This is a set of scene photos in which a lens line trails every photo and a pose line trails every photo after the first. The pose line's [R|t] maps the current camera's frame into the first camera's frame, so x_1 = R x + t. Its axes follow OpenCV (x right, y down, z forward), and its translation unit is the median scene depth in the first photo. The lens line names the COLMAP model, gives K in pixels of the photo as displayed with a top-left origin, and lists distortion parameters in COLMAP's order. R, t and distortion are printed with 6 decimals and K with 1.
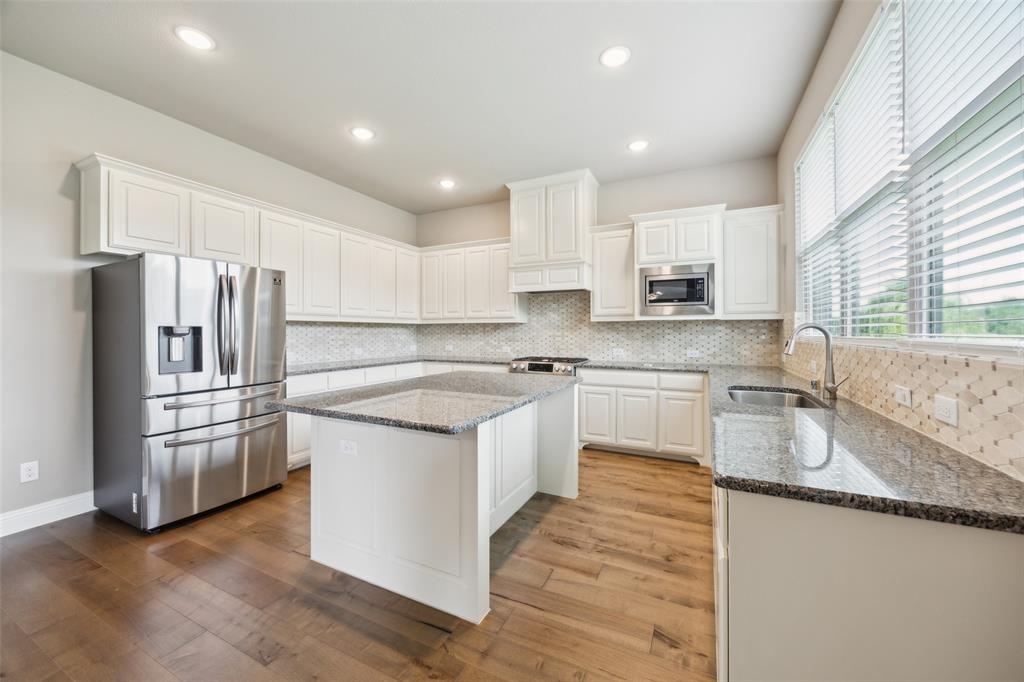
lens RADIAL K [[393.0, 0, 506.3], [0, 393.0, 331.2], [0, 0, 1]] dist [-0.002154, -0.000461]
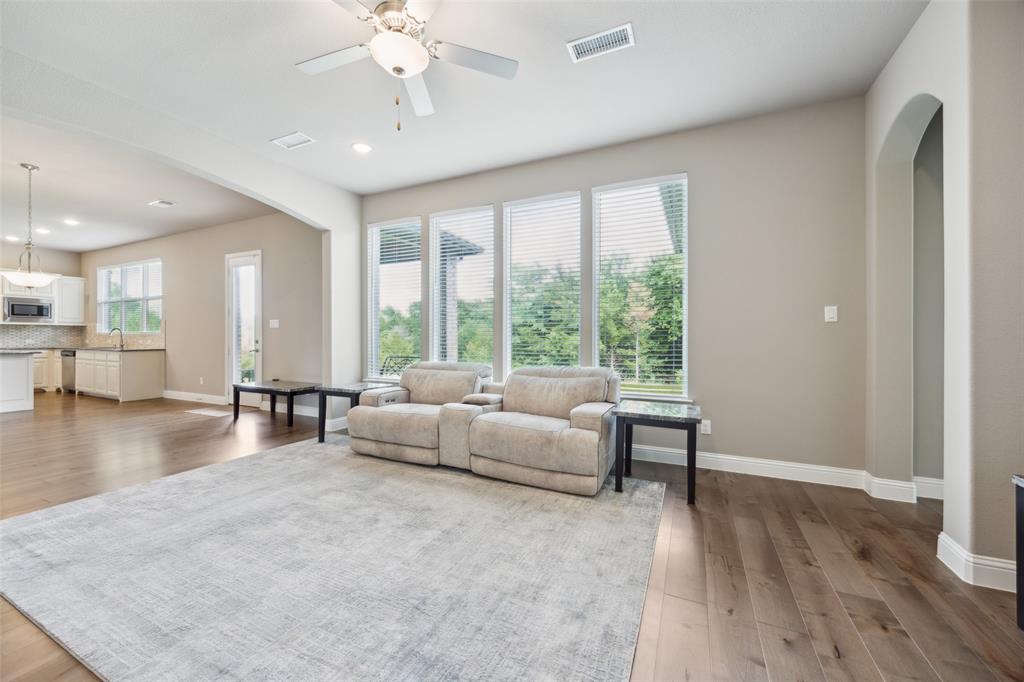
lens RADIAL K [[391.3, 0, 508.5], [0, 391.3, 337.6], [0, 0, 1]] dist [-0.002160, -0.000418]
pose [[-0.026965, -0.002158, 0.999634, -1.499796], [-0.003503, 0.999992, 0.002064, 0.023956], [-0.999630, -0.003446, -0.026972, -1.301443]]
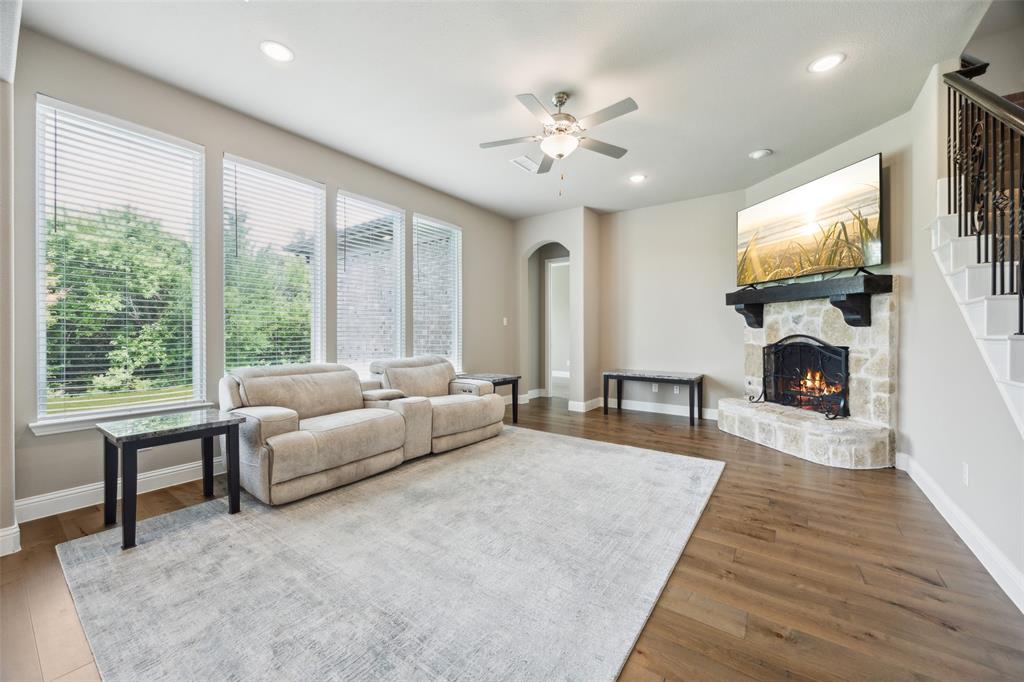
lens RADIAL K [[394.0, 0, 504.6], [0, 394.0, 336.5], [0, 0, 1]] dist [-0.002095, -0.000644]
pose [[-0.986419, -0.002582, 0.164229, -1.037506], [-0.001631, 0.999981, 0.005924, 0.026931], [-0.164242, 0.005576, -0.986404, -0.446435]]
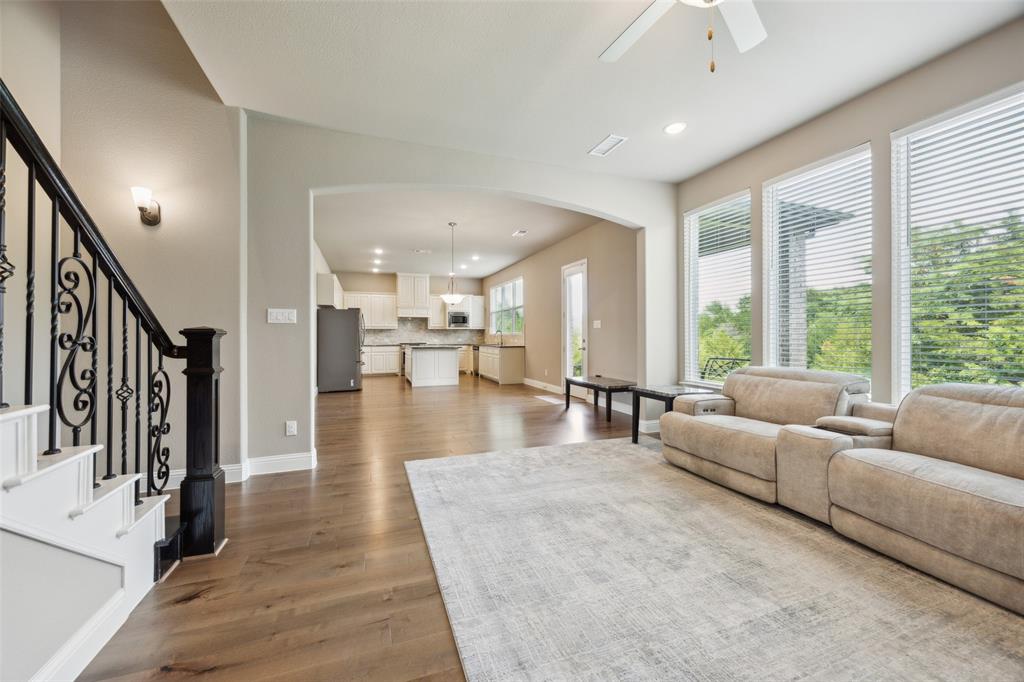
lens RADIAL K [[391.3, 0, 508.5], [0, 391.3, 337.6], [0, 0, 1]] dist [-0.002160, -0.000418]
pose [[0.684703, -0.005158, 0.728804, -1.423942], [0.002538, 0.999986, 0.004693, 0.023982], [-0.728817, -0.001364, 0.684707, -1.292997]]
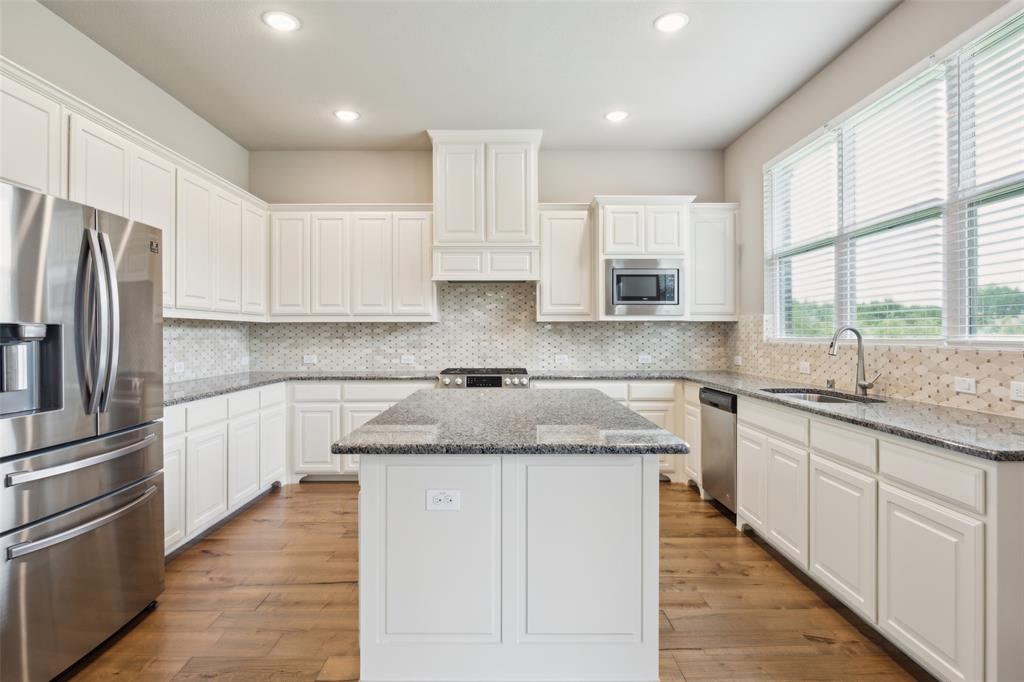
lens RADIAL K [[548.7, 0, 507.6], [0, 548.7, 331.7], [0, 0, 1]] dist [-0.000056, -0.001553]
pose [[0.892174, 0.001129, 0.451690, -0.353654], [0.001097, 0.999989, -0.004665, 0.001082], [-0.451690, 0.004657, 0.892163, 0.038803]]
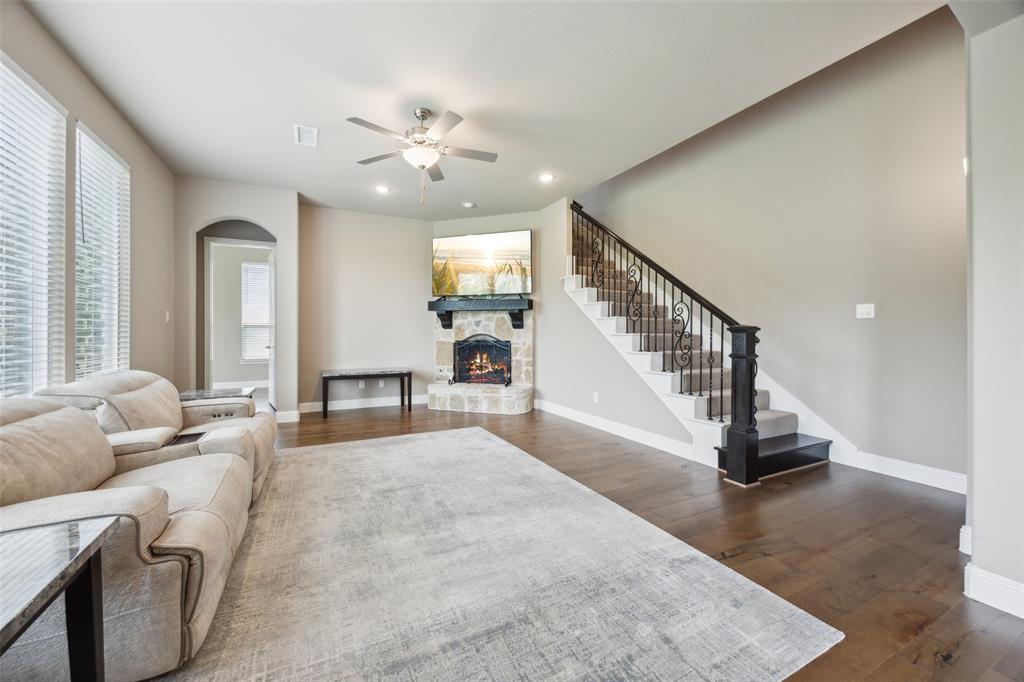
lens RADIAL K [[392.3, 0, 508.9], [0, 392.3, 334.5], [0, 0, 1]] dist [-0.002532, -0.000474]
pose [[-0.599794, 0.004018, -0.800144, -0.508394], [0.002842, 0.999992, 0.002891, 0.026032], [0.800149, -0.000540, -0.599800, -0.582504]]
